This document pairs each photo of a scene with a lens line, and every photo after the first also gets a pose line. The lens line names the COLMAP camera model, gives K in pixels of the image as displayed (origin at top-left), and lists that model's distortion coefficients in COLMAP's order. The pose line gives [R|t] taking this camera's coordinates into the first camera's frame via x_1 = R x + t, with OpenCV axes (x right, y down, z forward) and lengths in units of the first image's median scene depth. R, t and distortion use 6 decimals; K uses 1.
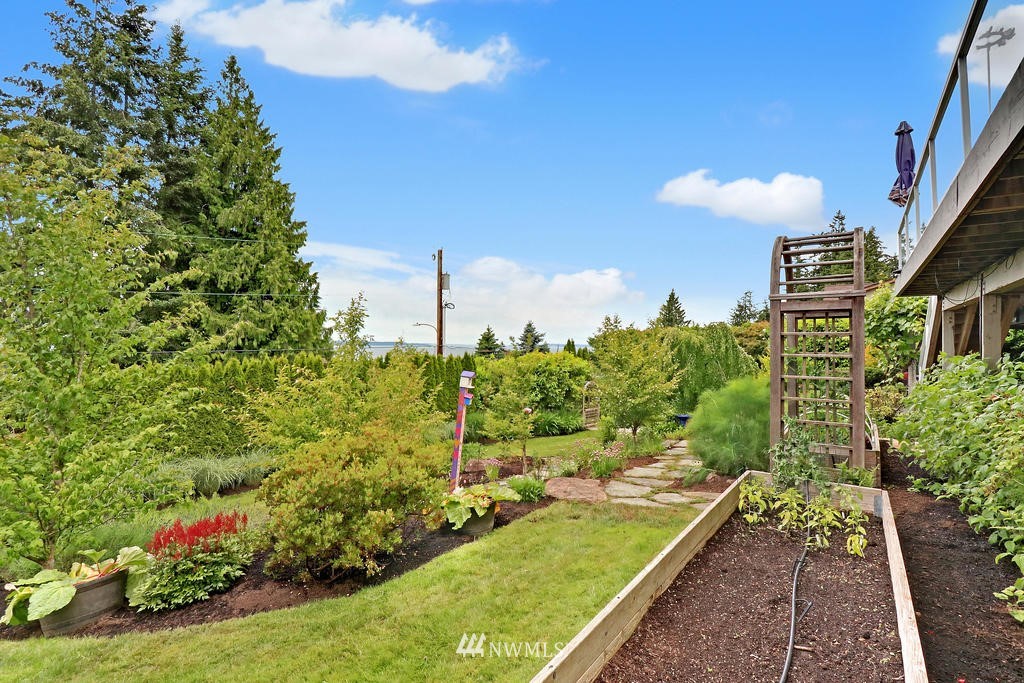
lens RADIAL K [[472.2, 0, 511.6], [0, 472.2, 349.8], [0, 0, 1]] dist [-0.015019, 0.001169]
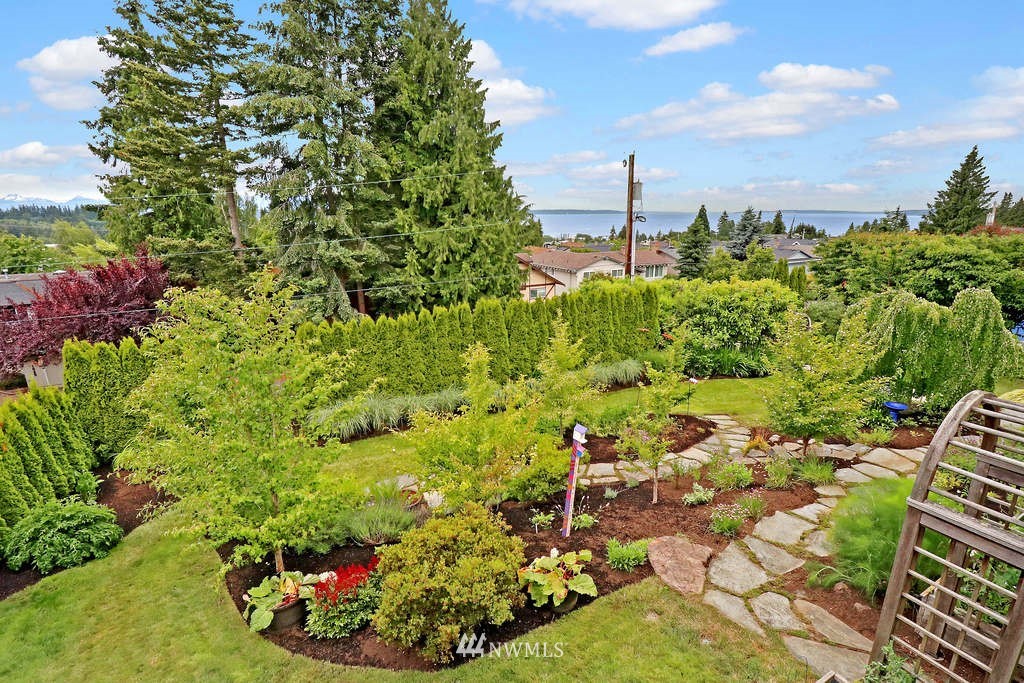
lens RADIAL K [[479.6, 0, 534.8], [0, 479.6, 342.9], [0, 0, 1]] dist [-0.022085, 0.000808]
pose [[0.917083, 0.099415, -0.386103, 0.067343], [0.020001, 0.955723, 0.293588, -0.148209], [0.398195, -0.276967, 0.874489, 0.045015]]
